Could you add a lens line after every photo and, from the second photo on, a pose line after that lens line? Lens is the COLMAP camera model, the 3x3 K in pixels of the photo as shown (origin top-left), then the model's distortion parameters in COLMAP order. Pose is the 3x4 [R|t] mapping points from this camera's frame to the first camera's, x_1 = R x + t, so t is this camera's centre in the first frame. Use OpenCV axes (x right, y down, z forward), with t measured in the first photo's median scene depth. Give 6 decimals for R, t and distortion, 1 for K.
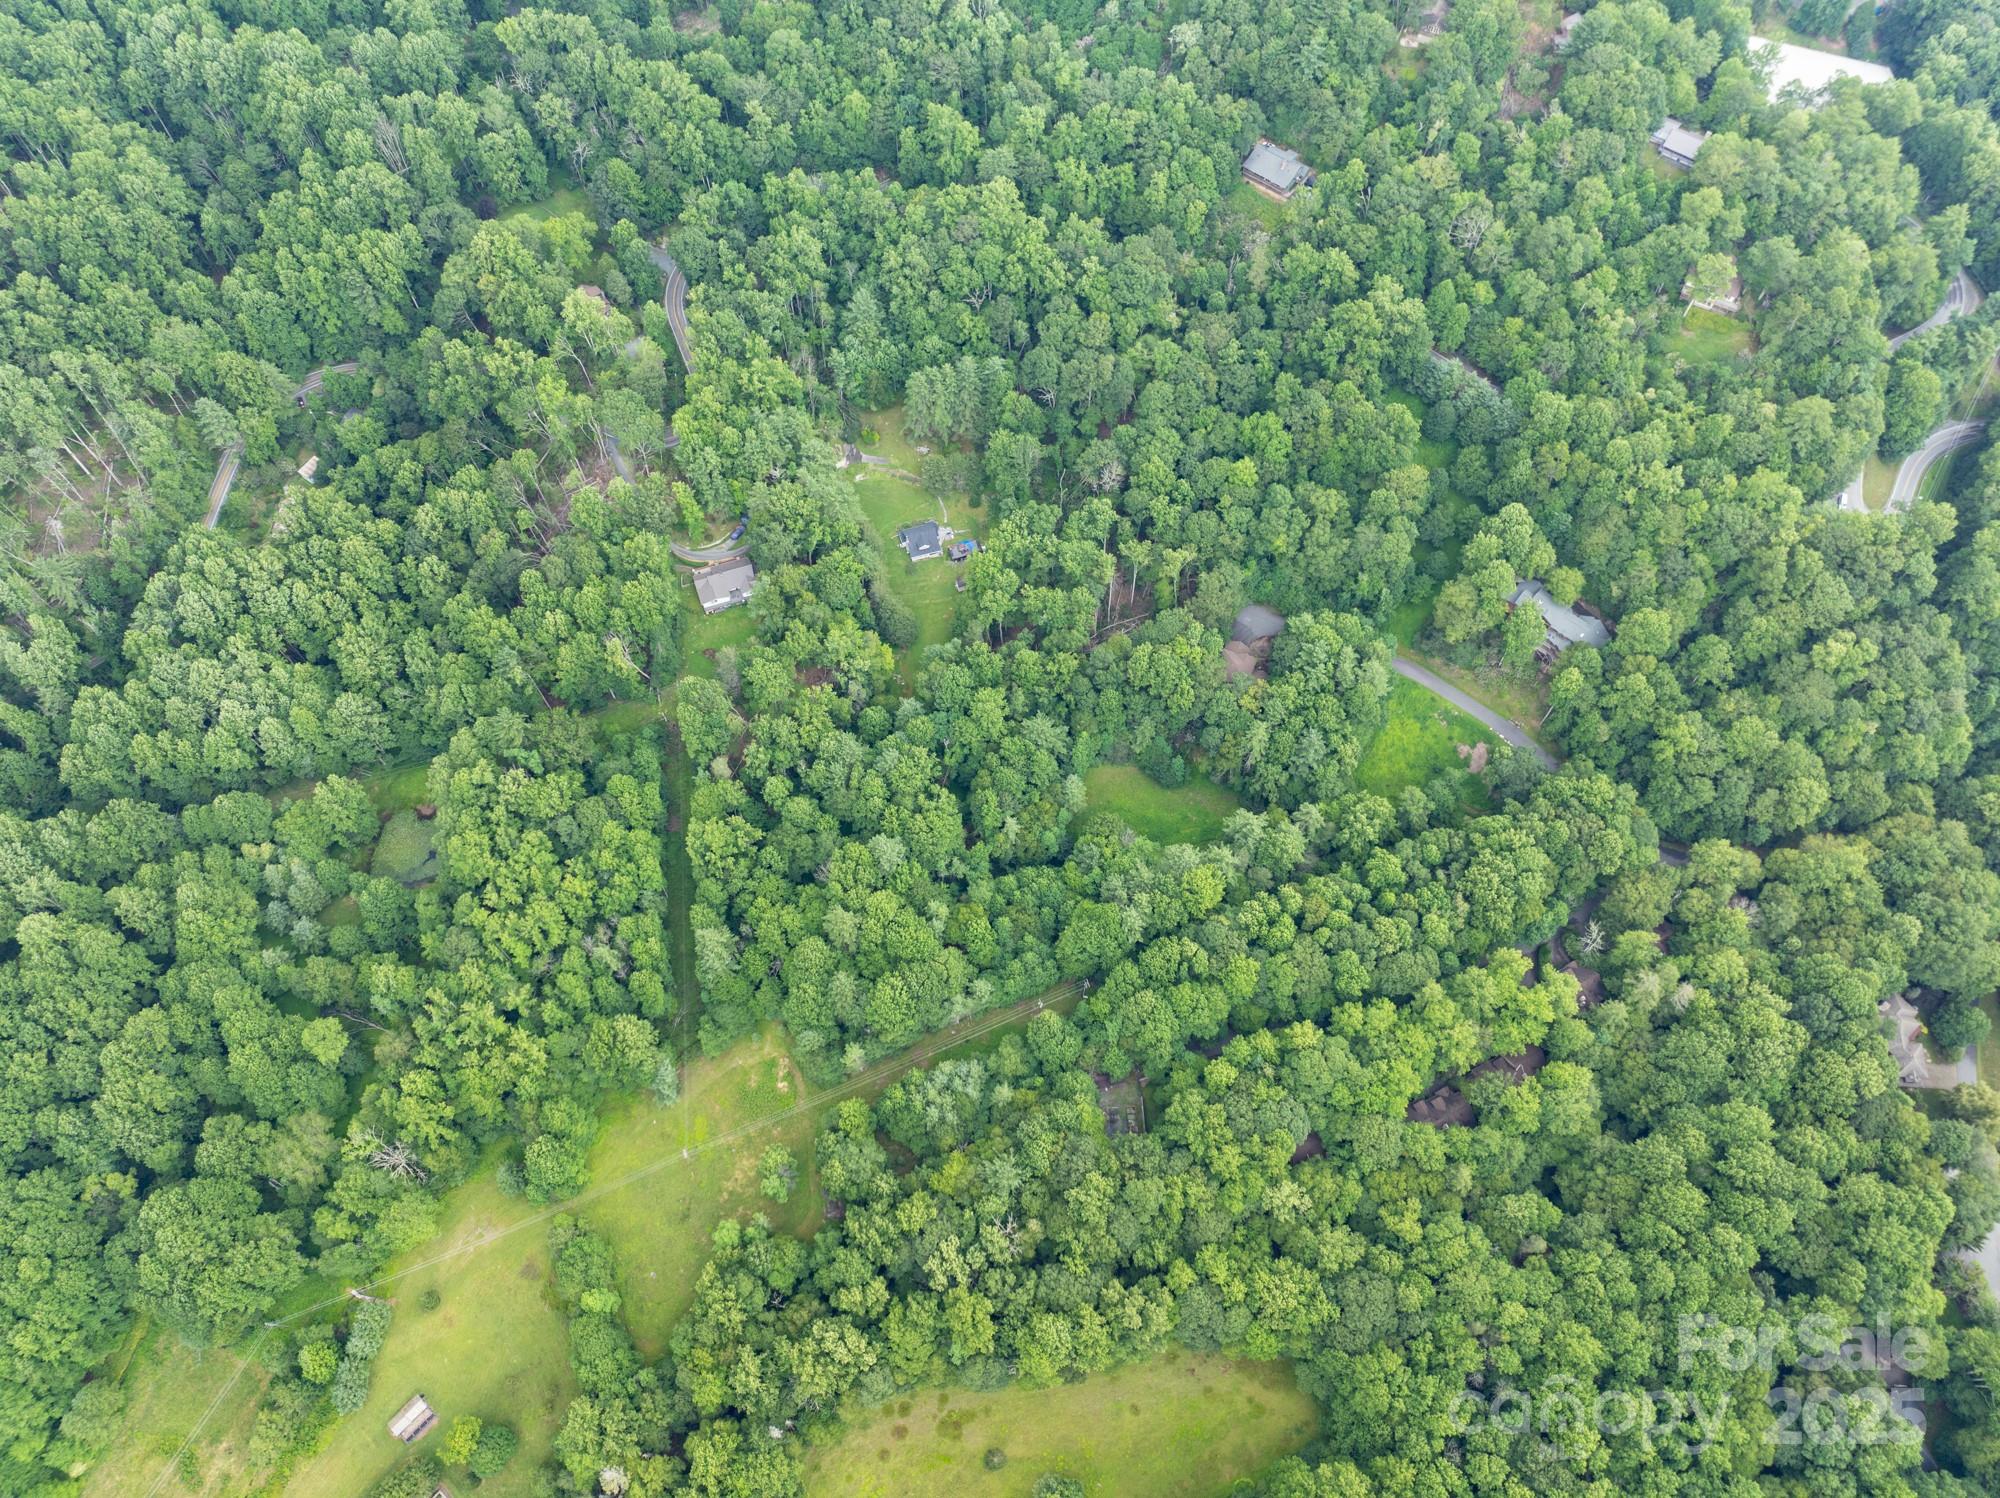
lens RADIAL K [[1386.8, 0, 1000.0], [0, 1386.8, 749.0], [0, 0, 1]] dist [-0.056181, 0.032784]
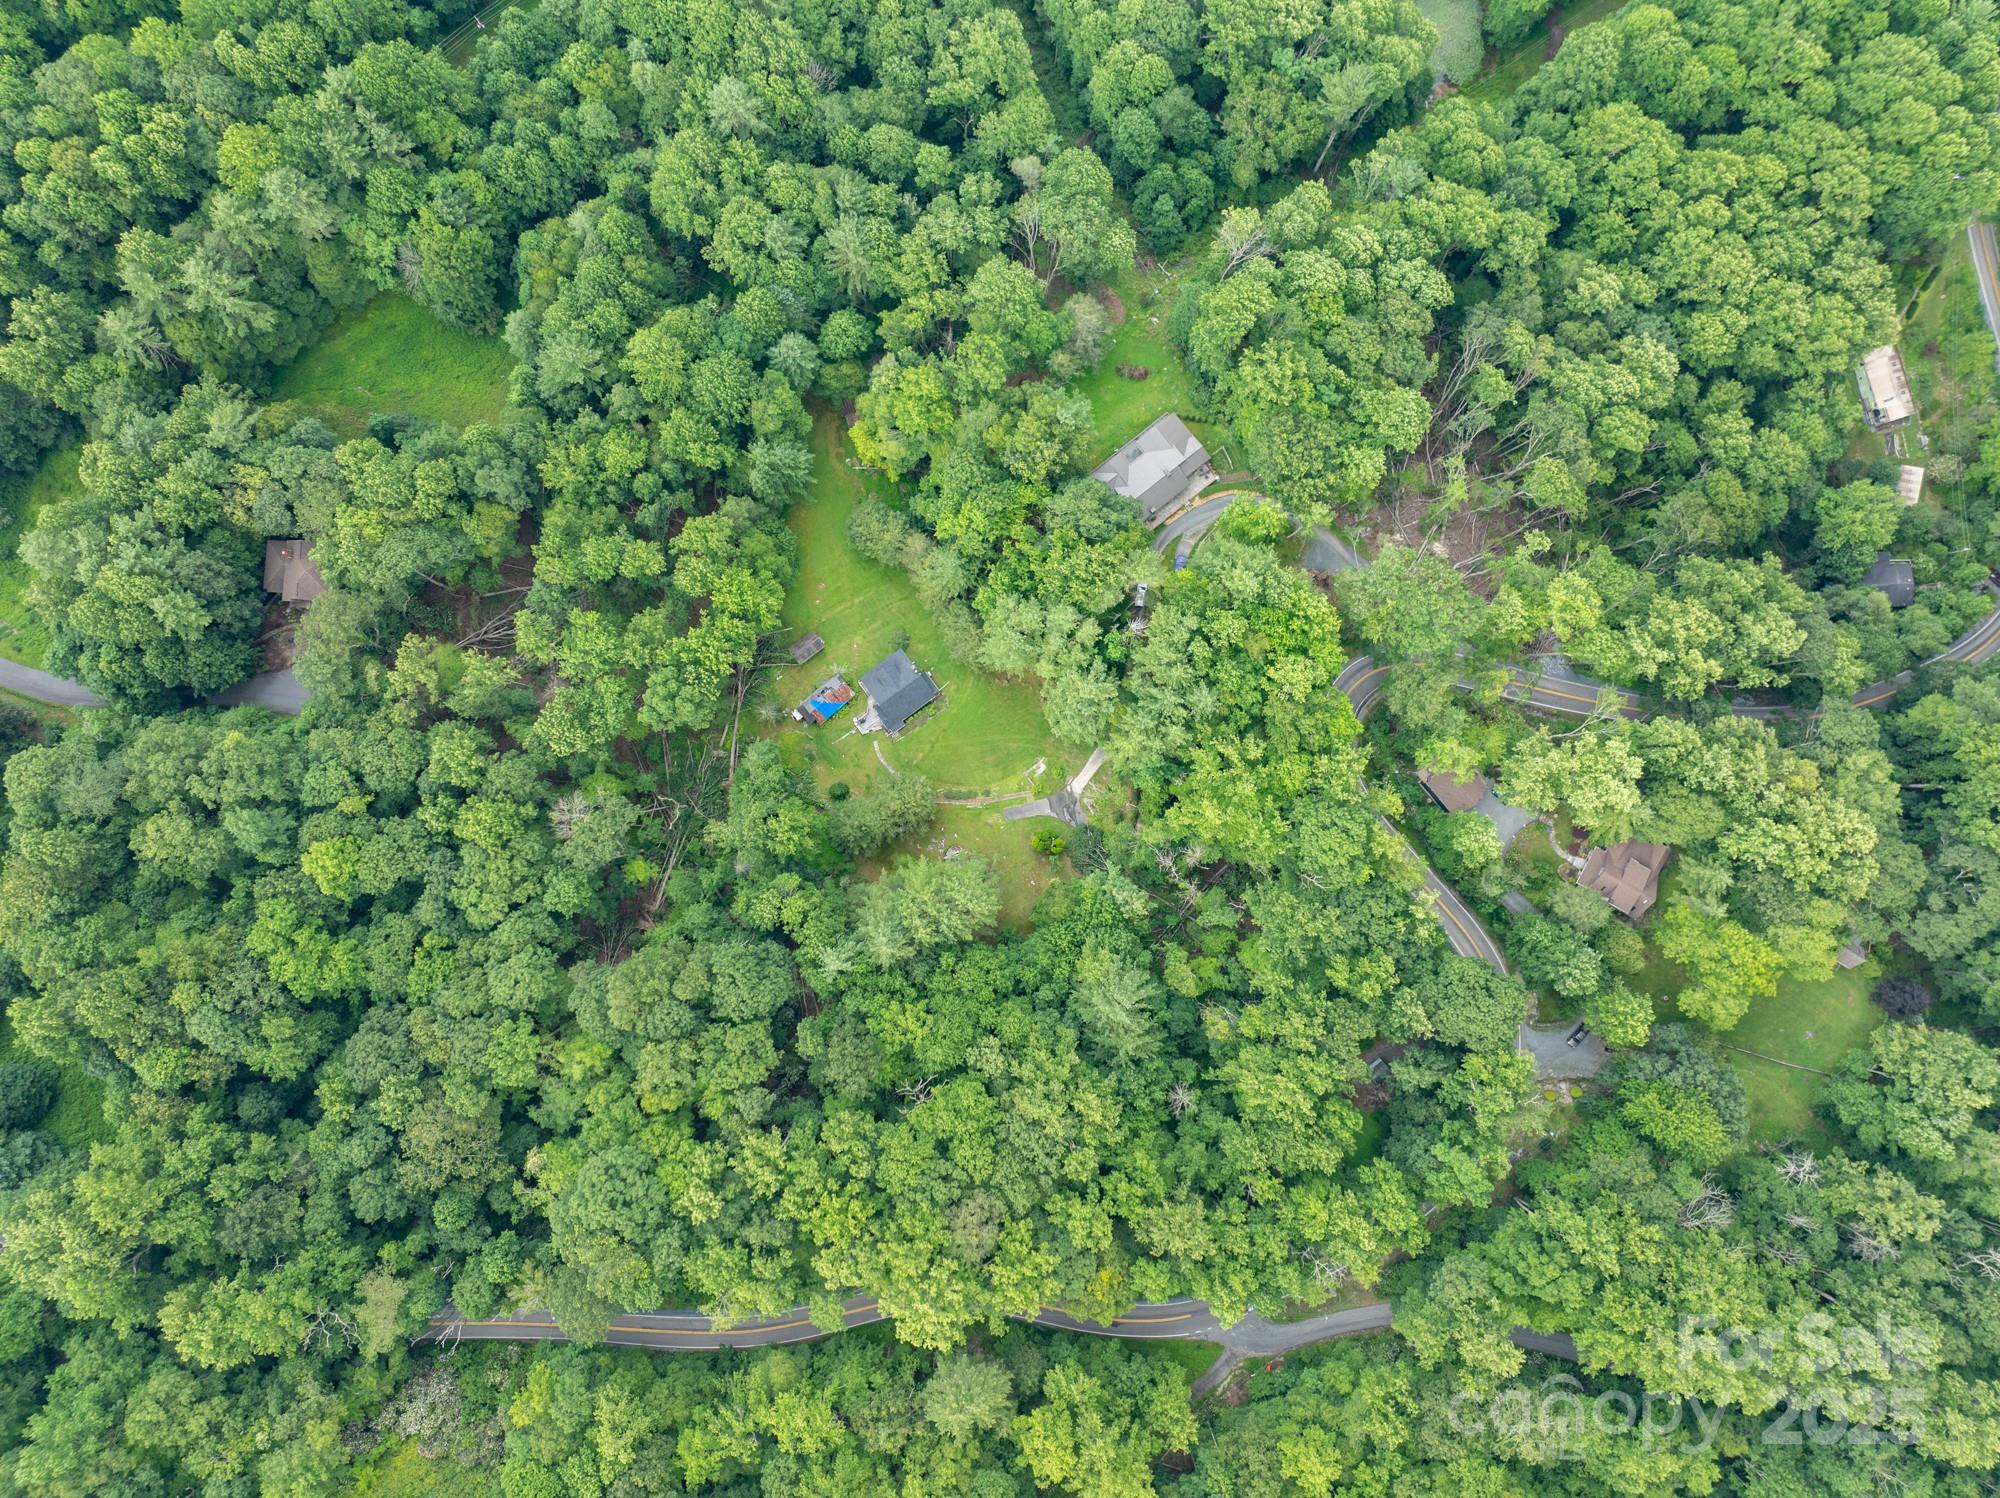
lens RADIAL K [[1386.8, 0, 1000.0], [0, 1386.8, 749.0], [0, 0, 1]] dist [-0.056181, 0.032784]
pose [[-0.947460, 0.317247, -0.040919, -0.070426], [-0.299765, -0.835959, 0.459689, -0.495224], [0.111629, 0.447803, 0.887137, 0.518666]]
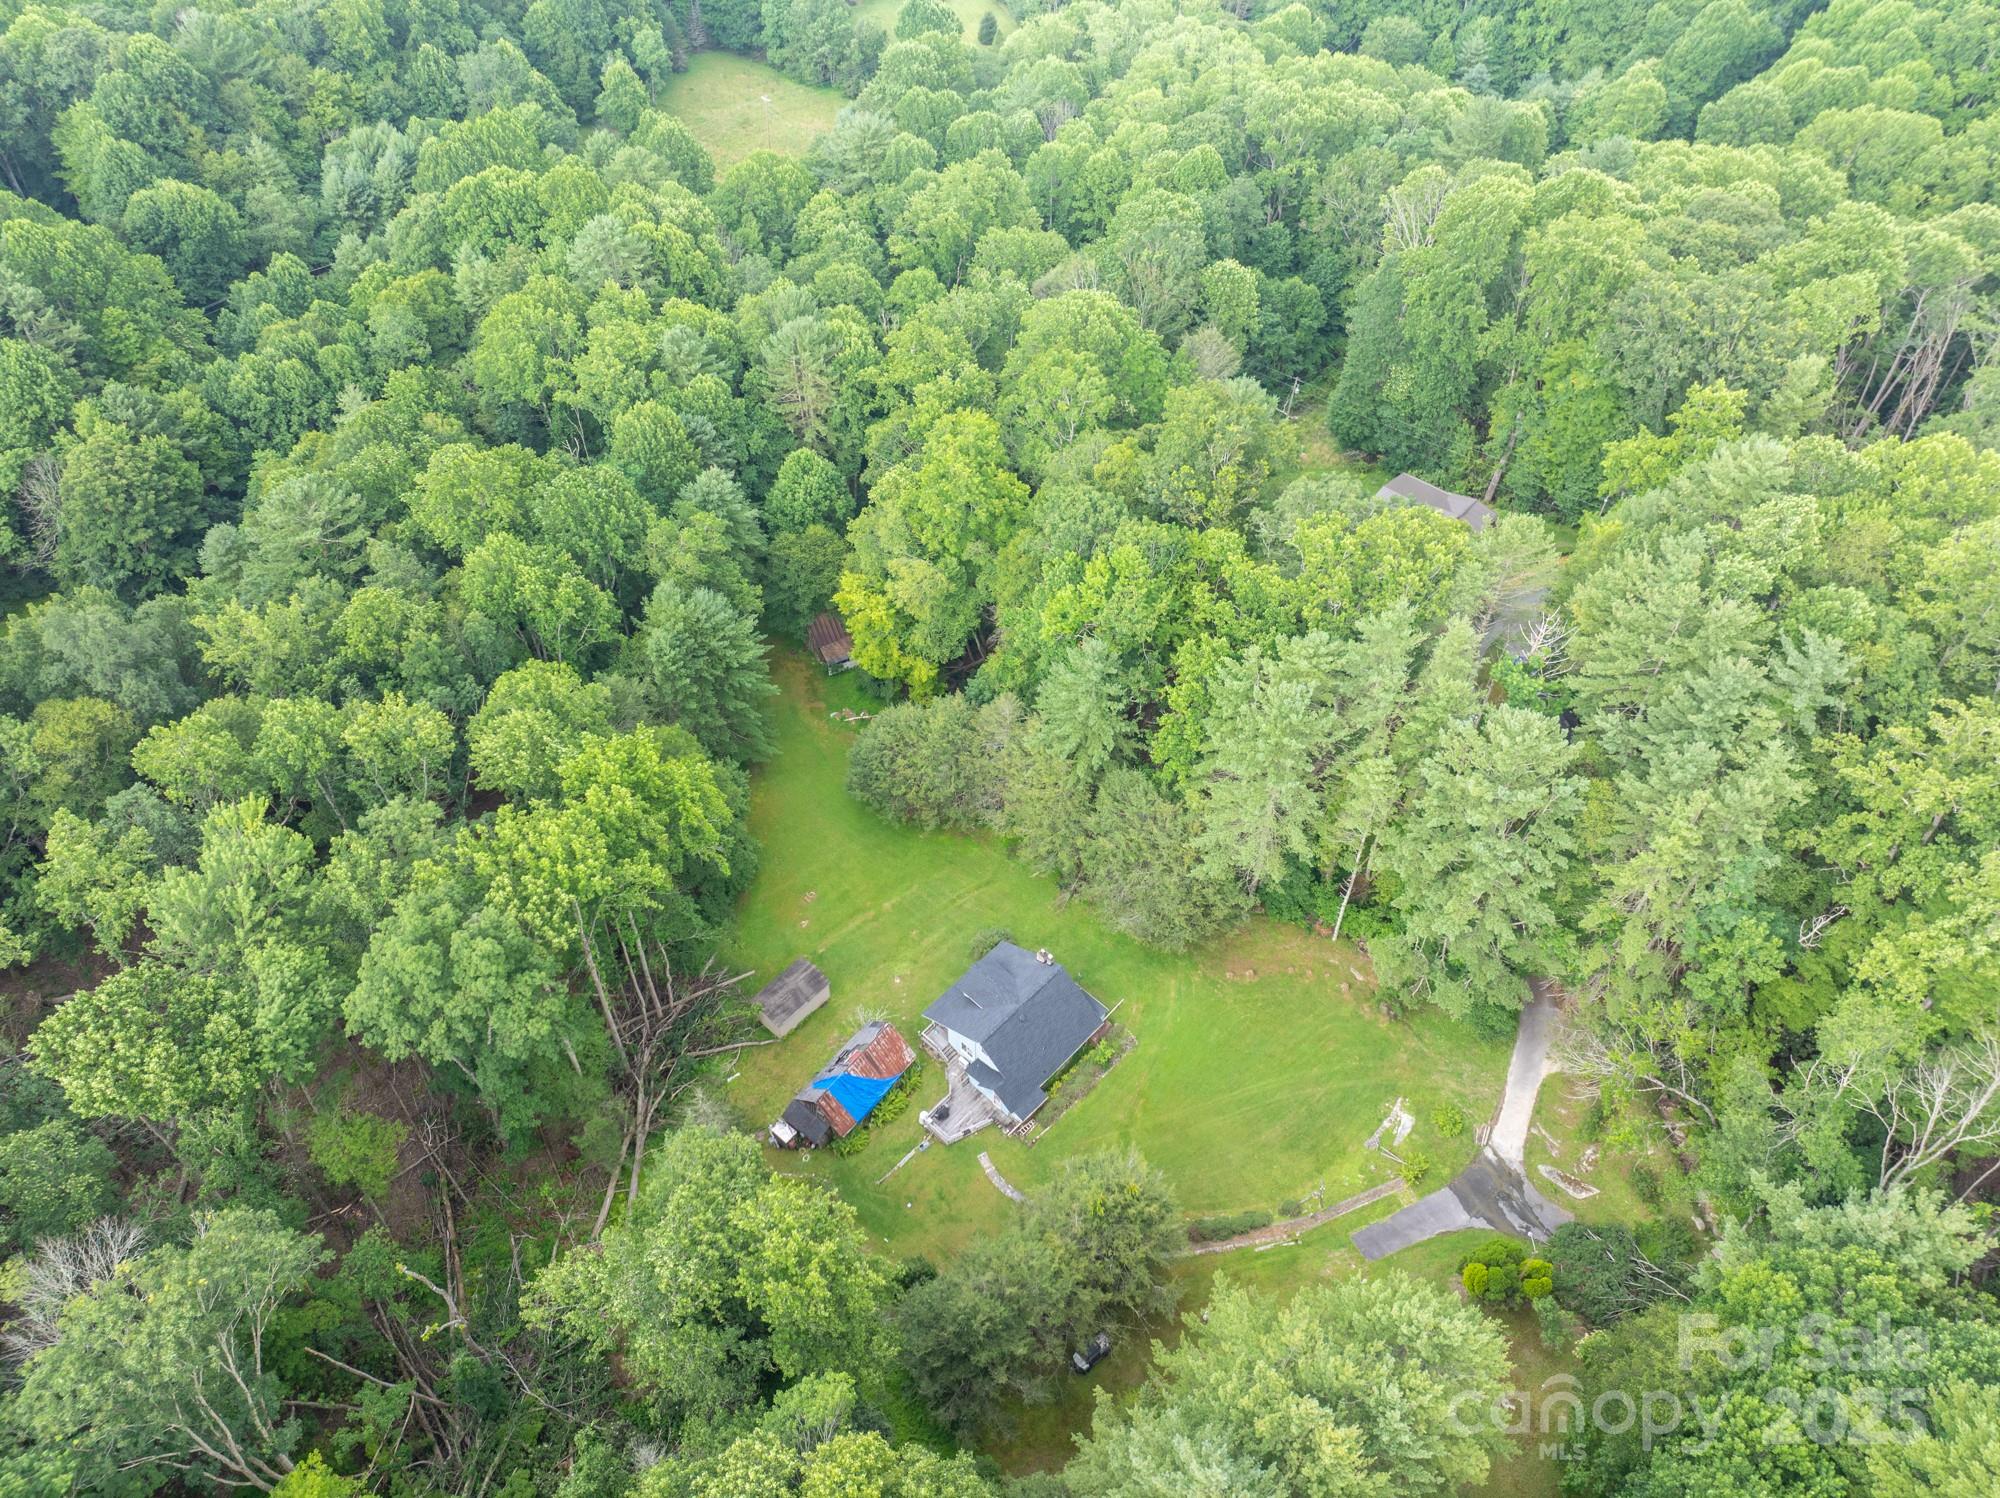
lens RADIAL K [[1386.8, 0, 1000.0], [0, 1386.8, 749.0], [0, 0, 1]] dist [-0.056181, 0.032784]
pose [[-0.873061, 0.354242, -0.335077, 0.013319], [-0.445693, -0.300997, 0.843065, -0.376826], [0.197792, 0.885389, 0.420672, 0.903394]]
